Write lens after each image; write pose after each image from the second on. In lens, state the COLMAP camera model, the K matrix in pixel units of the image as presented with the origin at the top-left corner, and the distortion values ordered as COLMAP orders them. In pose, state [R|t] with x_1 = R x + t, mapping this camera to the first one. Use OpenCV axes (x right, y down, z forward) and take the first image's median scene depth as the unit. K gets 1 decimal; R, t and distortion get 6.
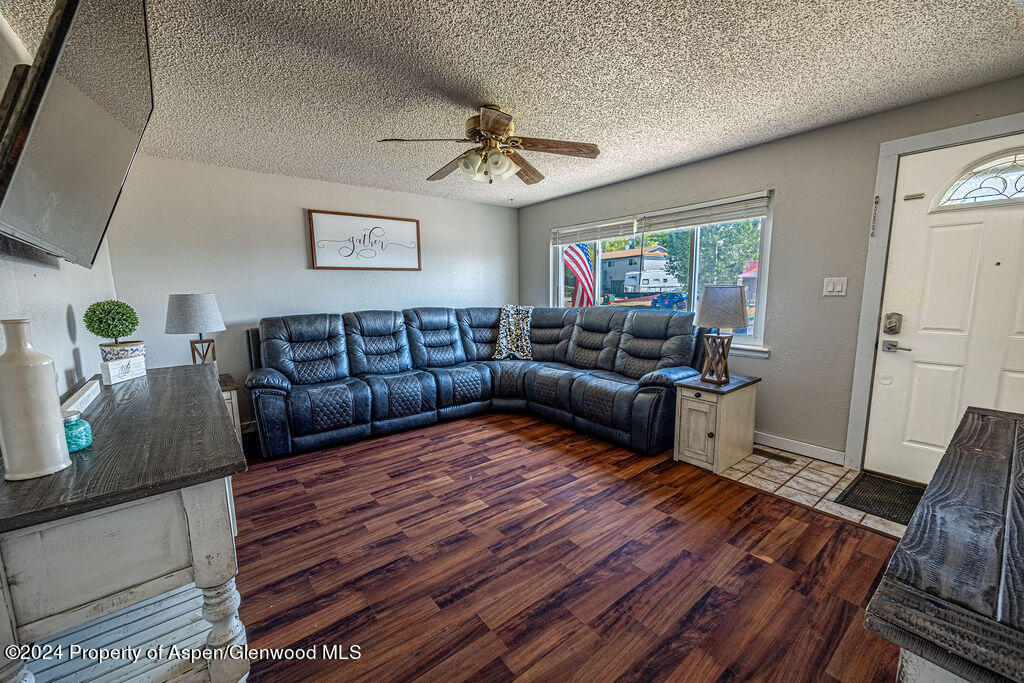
lens RADIAL K [[402.2, 0, 513.0], [0, 402.2, 344.2], [0, 0, 1]] dist [0.004833, 0.000123]
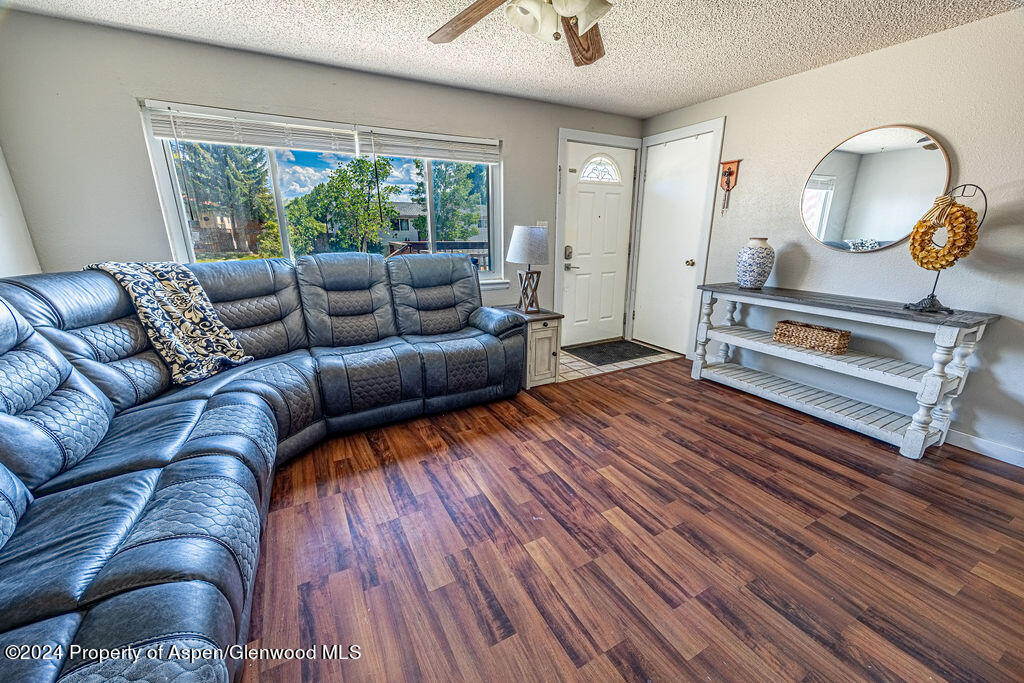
lens RADIAL K [[402.2, 0, 513.0], [0, 402.2, 344.2], [0, 0, 1]] dist [0.004833, 0.000123]
pose [[0.170047, -0.262962, 0.949703, -0.673800], [0.129650, 0.961331, 0.242967, -0.112428], [-0.976870, 0.081813, 0.197565, 0.892271]]
